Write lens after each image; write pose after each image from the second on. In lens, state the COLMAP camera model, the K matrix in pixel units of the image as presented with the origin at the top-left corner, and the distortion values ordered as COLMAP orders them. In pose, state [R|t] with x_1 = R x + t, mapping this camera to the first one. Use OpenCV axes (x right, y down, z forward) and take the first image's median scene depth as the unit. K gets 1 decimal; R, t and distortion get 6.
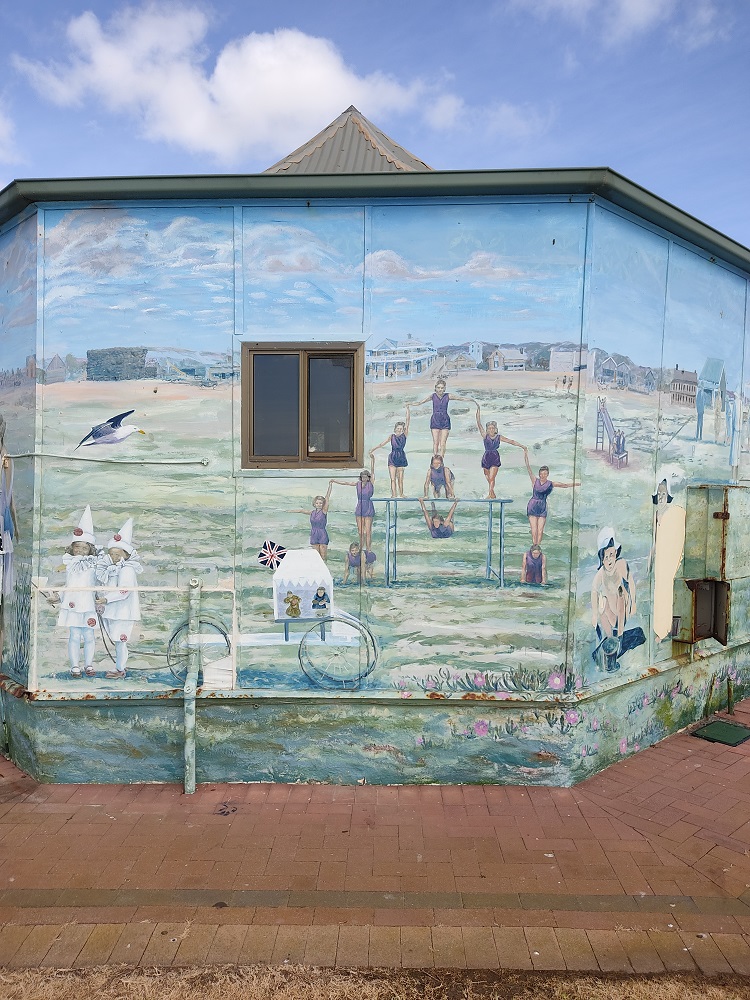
lens RADIAL K [[783.6, 0, 375.0], [0, 783.6, 500.0], [0, 0, 1]] dist [0.108331, -0.225953]
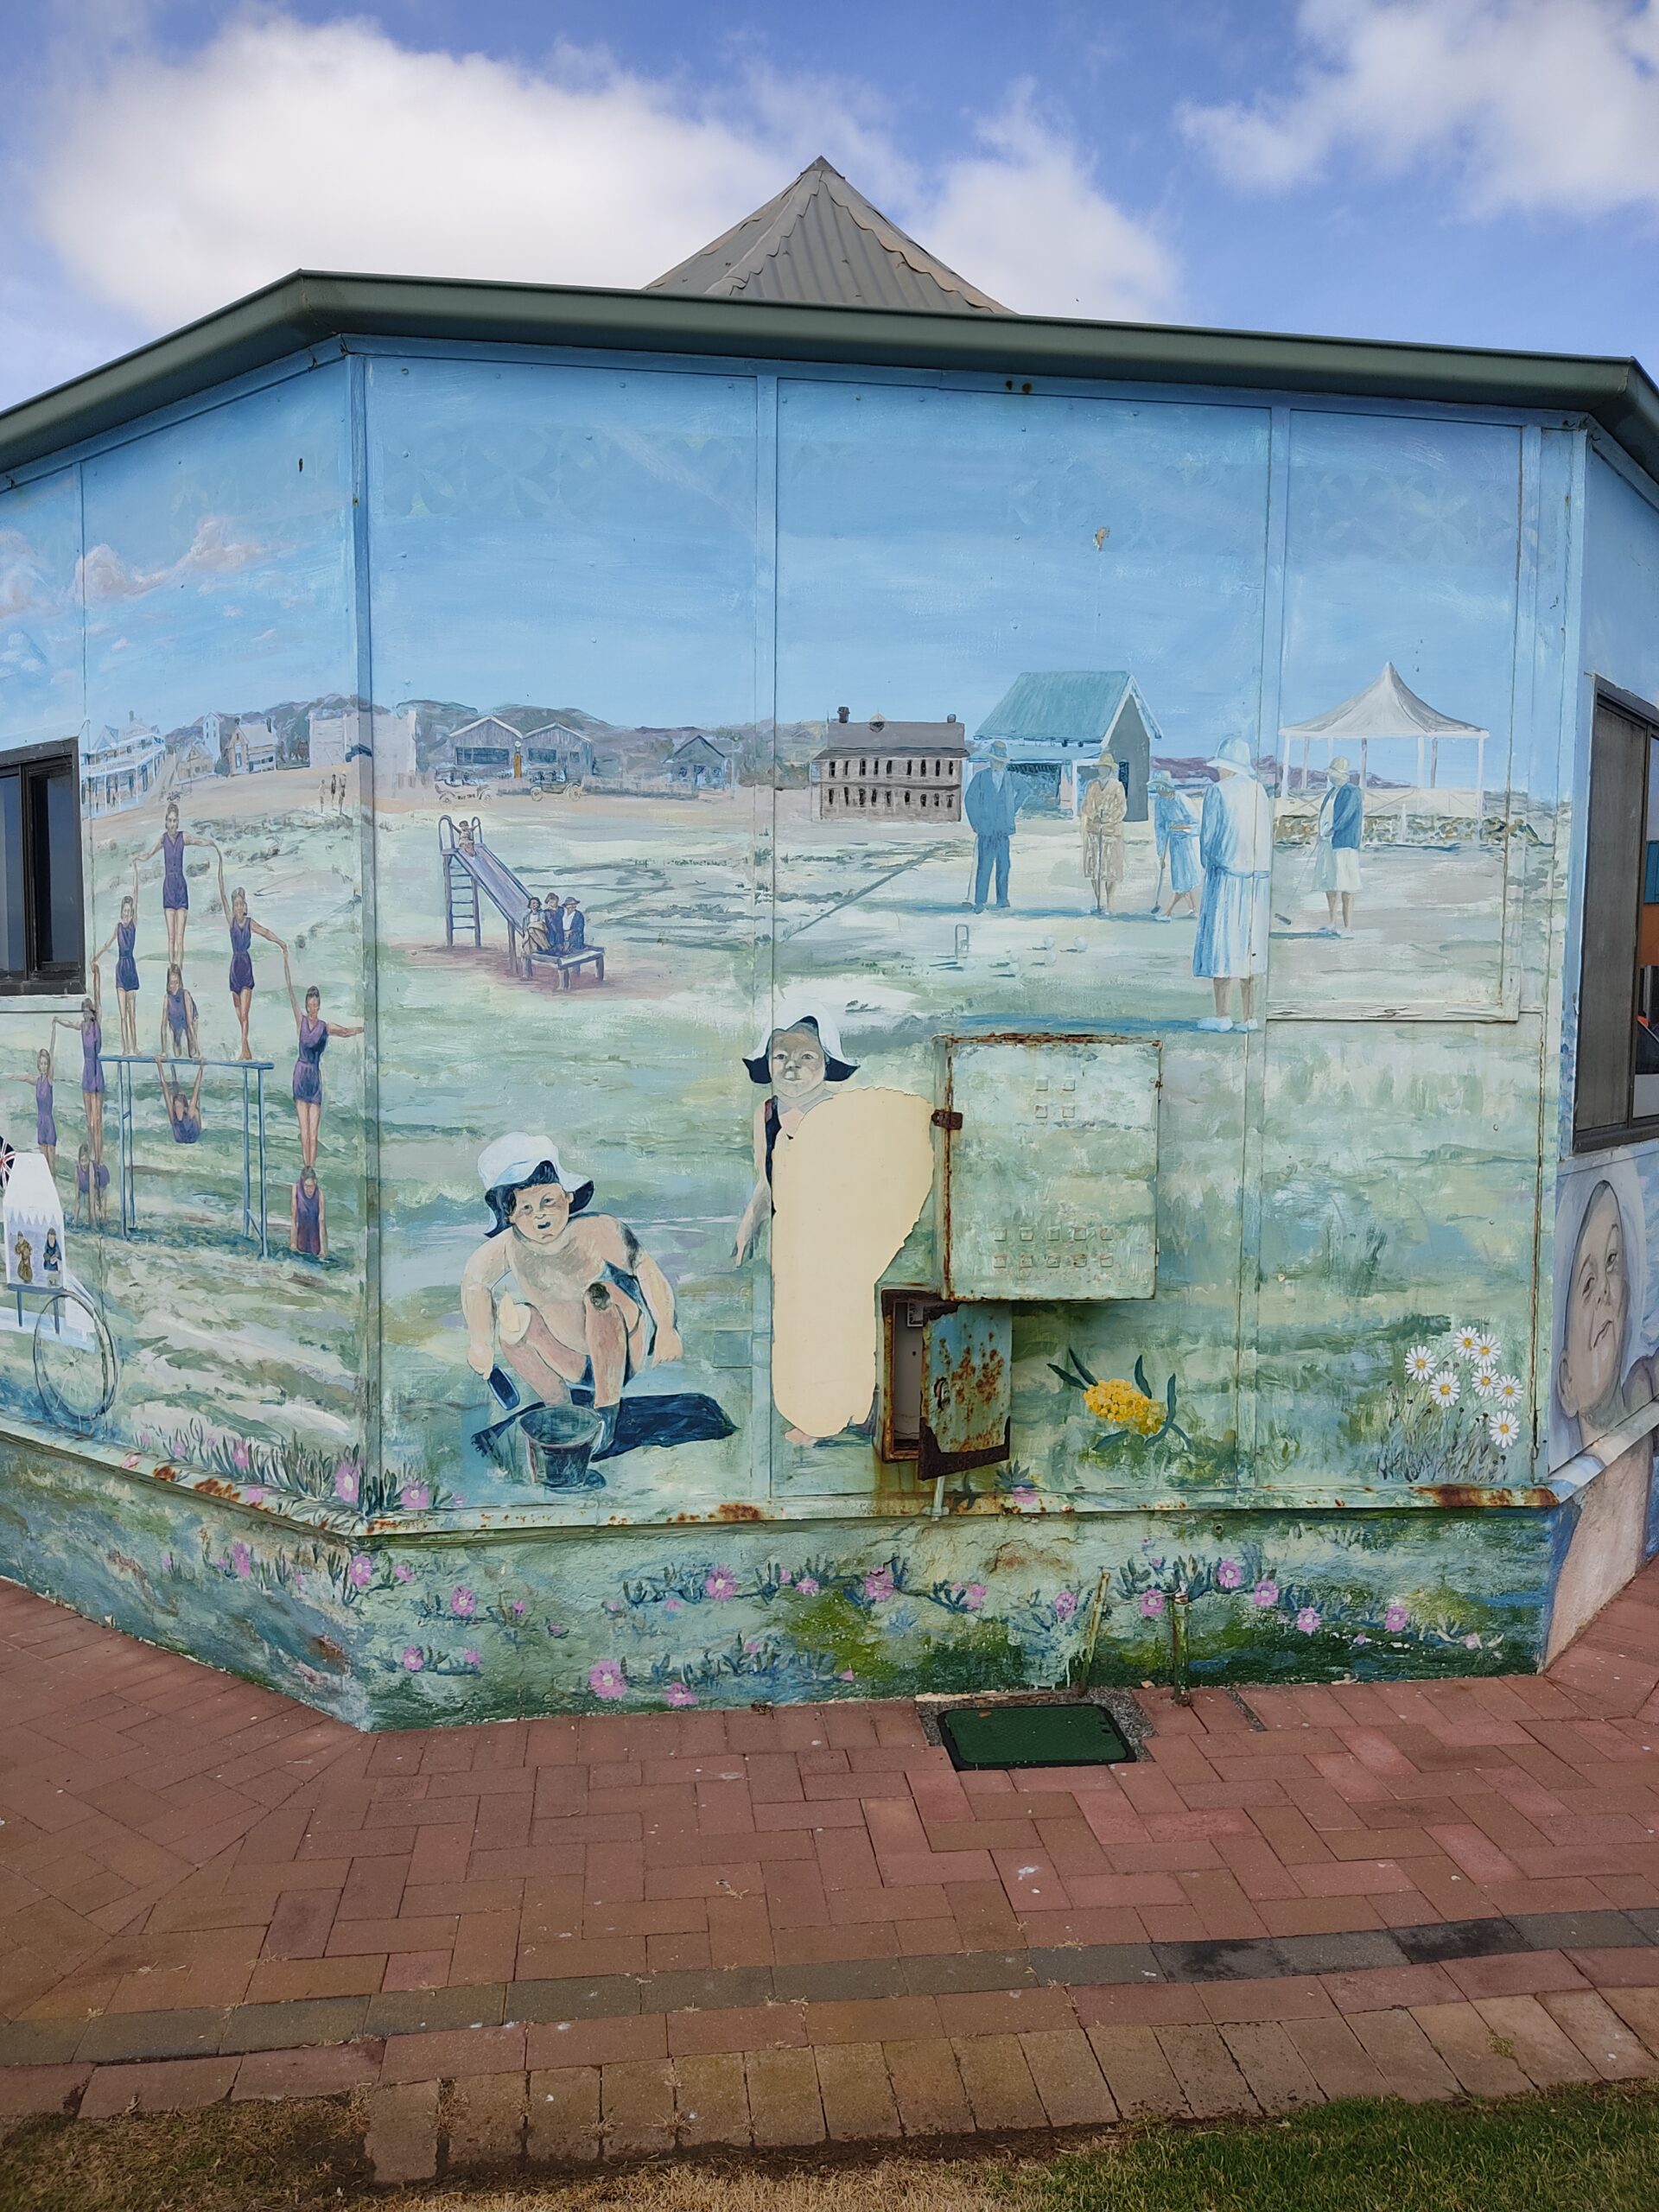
lens RADIAL K [[1733.4, 0, 829.5], [0, 1733.4, 1106.0], [0, 0, 1]] dist [0.108331, -0.225953]
pose [[0.797068, 0.031152, -0.603086, 1.016164], [-0.015208, 0.999387, 0.031524, -0.011943], [0.603698, -0.015955, 0.797053, 0.398679]]
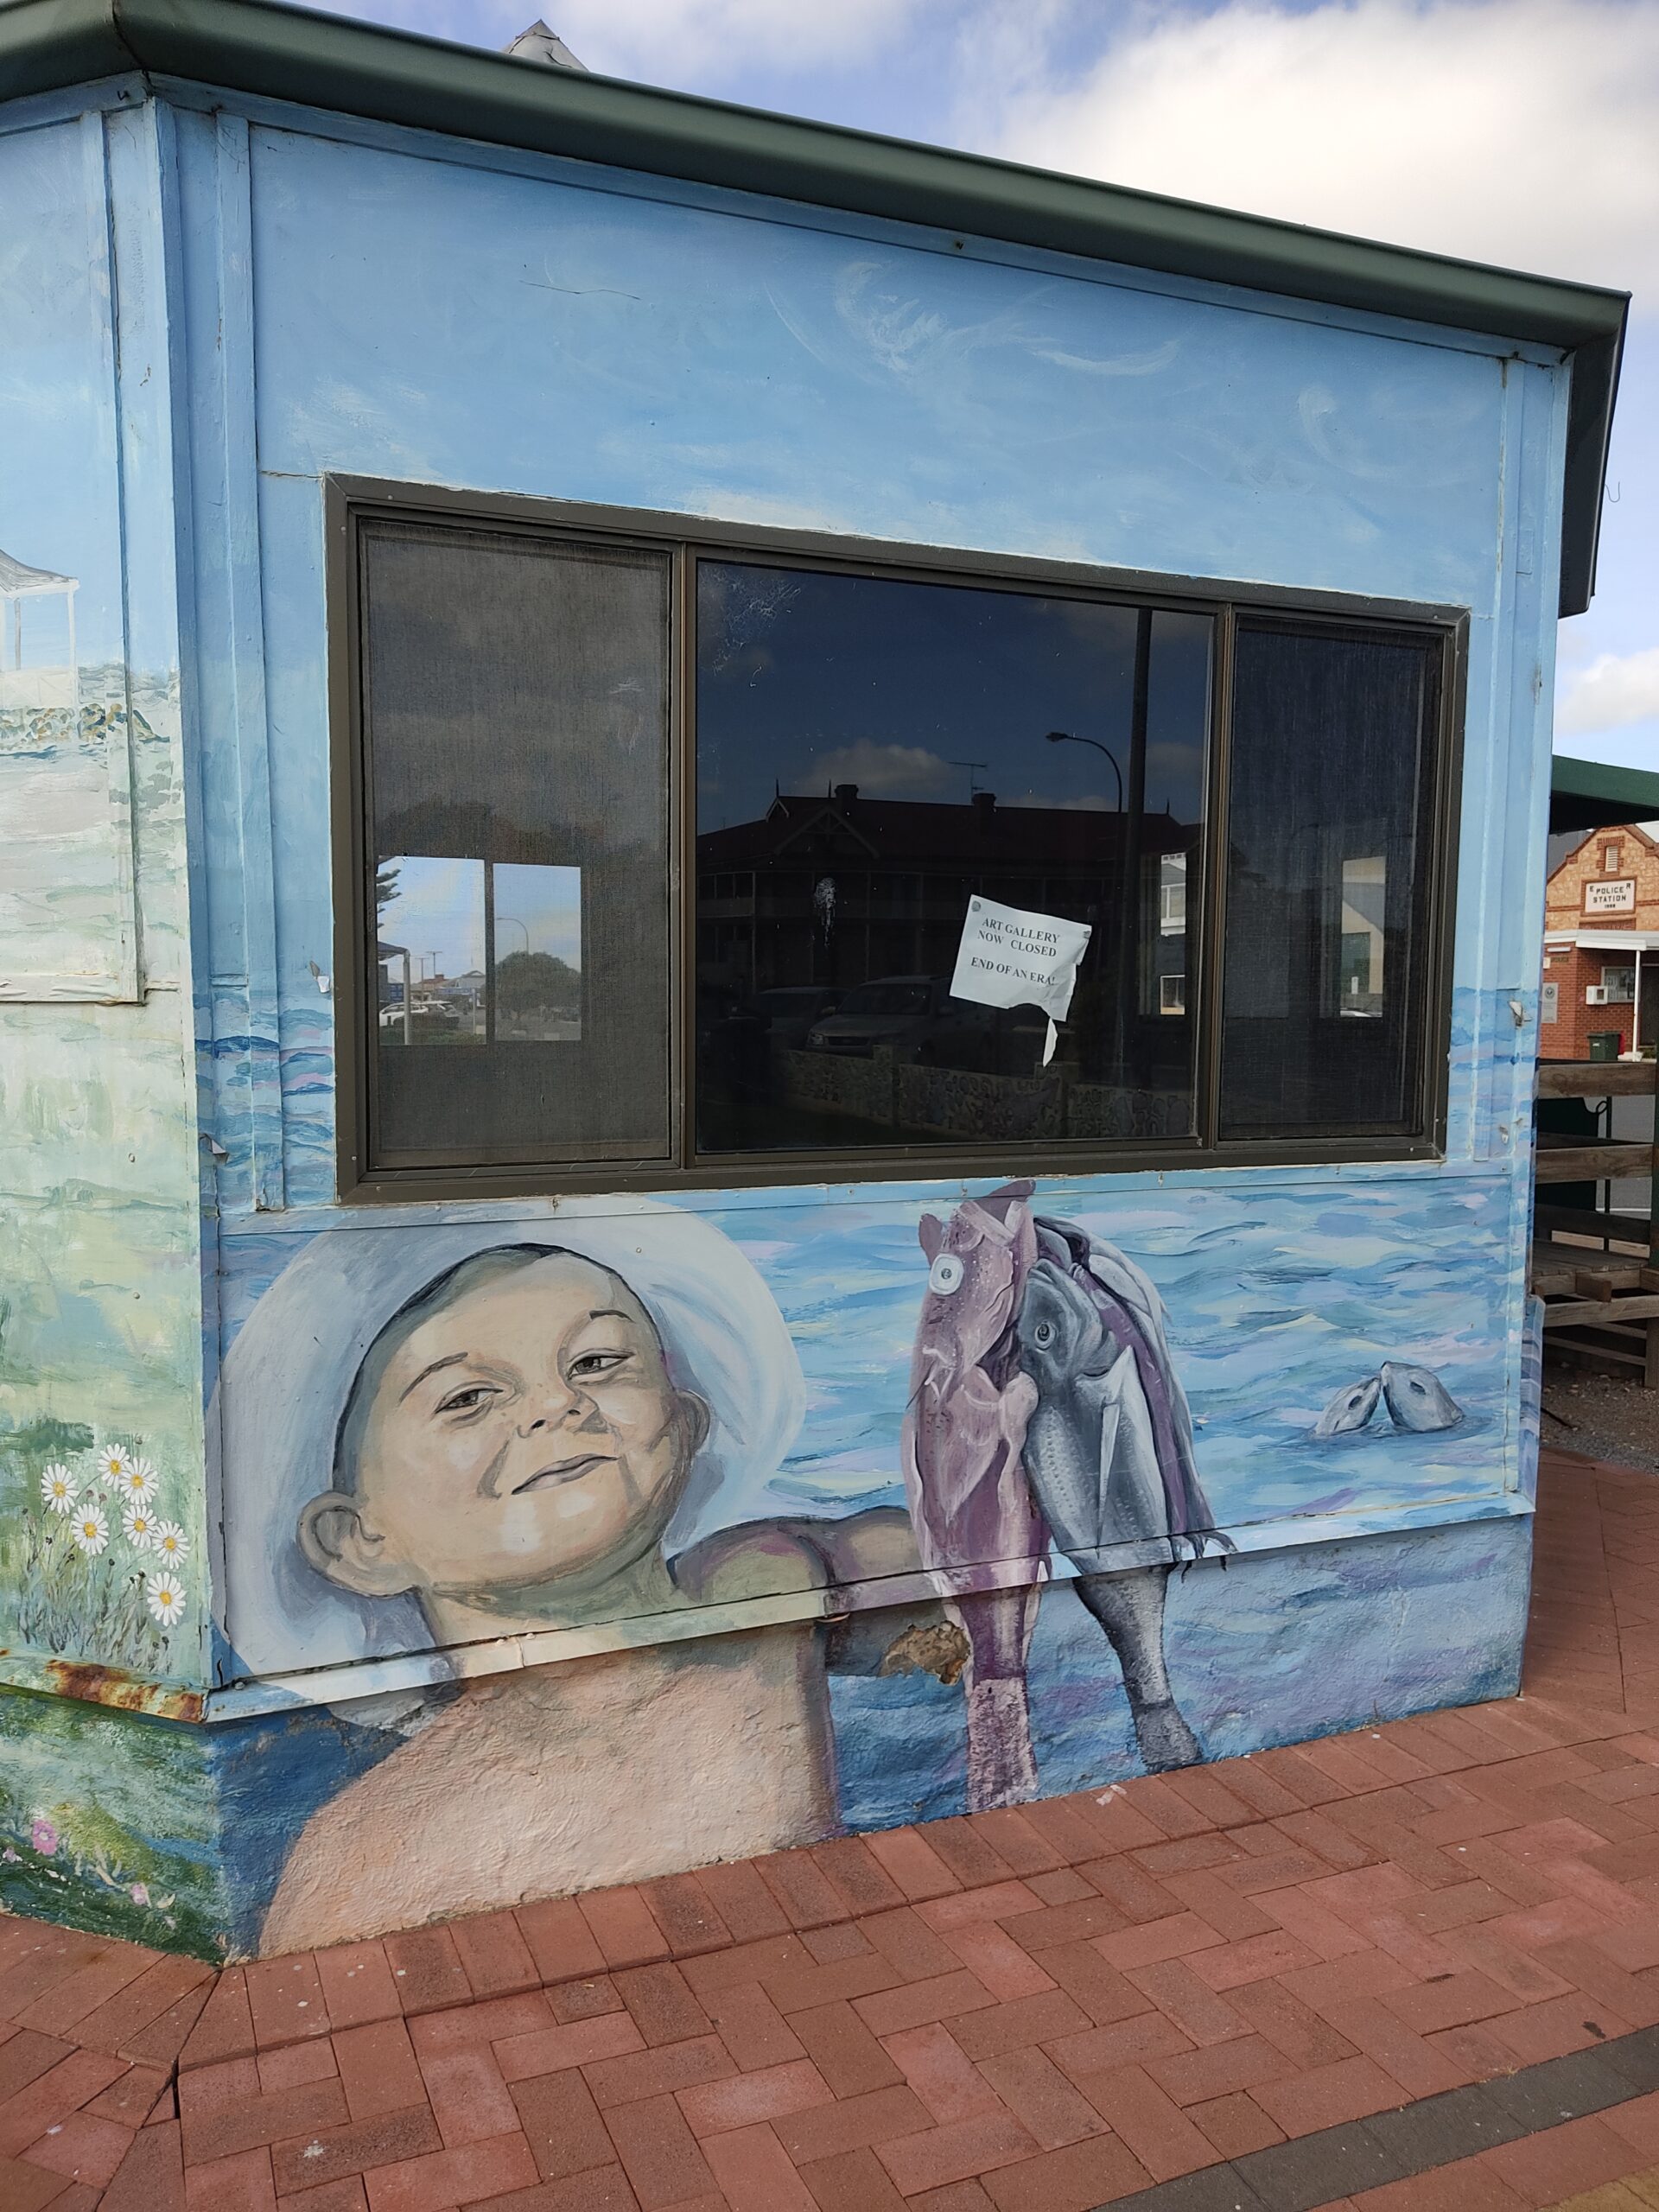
lens RADIAL K [[1733.4, 0, 829.5], [0, 1733.4, 1106.0], [0, 0, 1]] dist [0.108331, -0.225953]
pose [[0.420657, 0.048296, -0.905933, 1.456664], [-0.021521, 0.998832, 0.043256, -0.030048], [0.906964, 0.001301, 0.421205, 1.395685]]
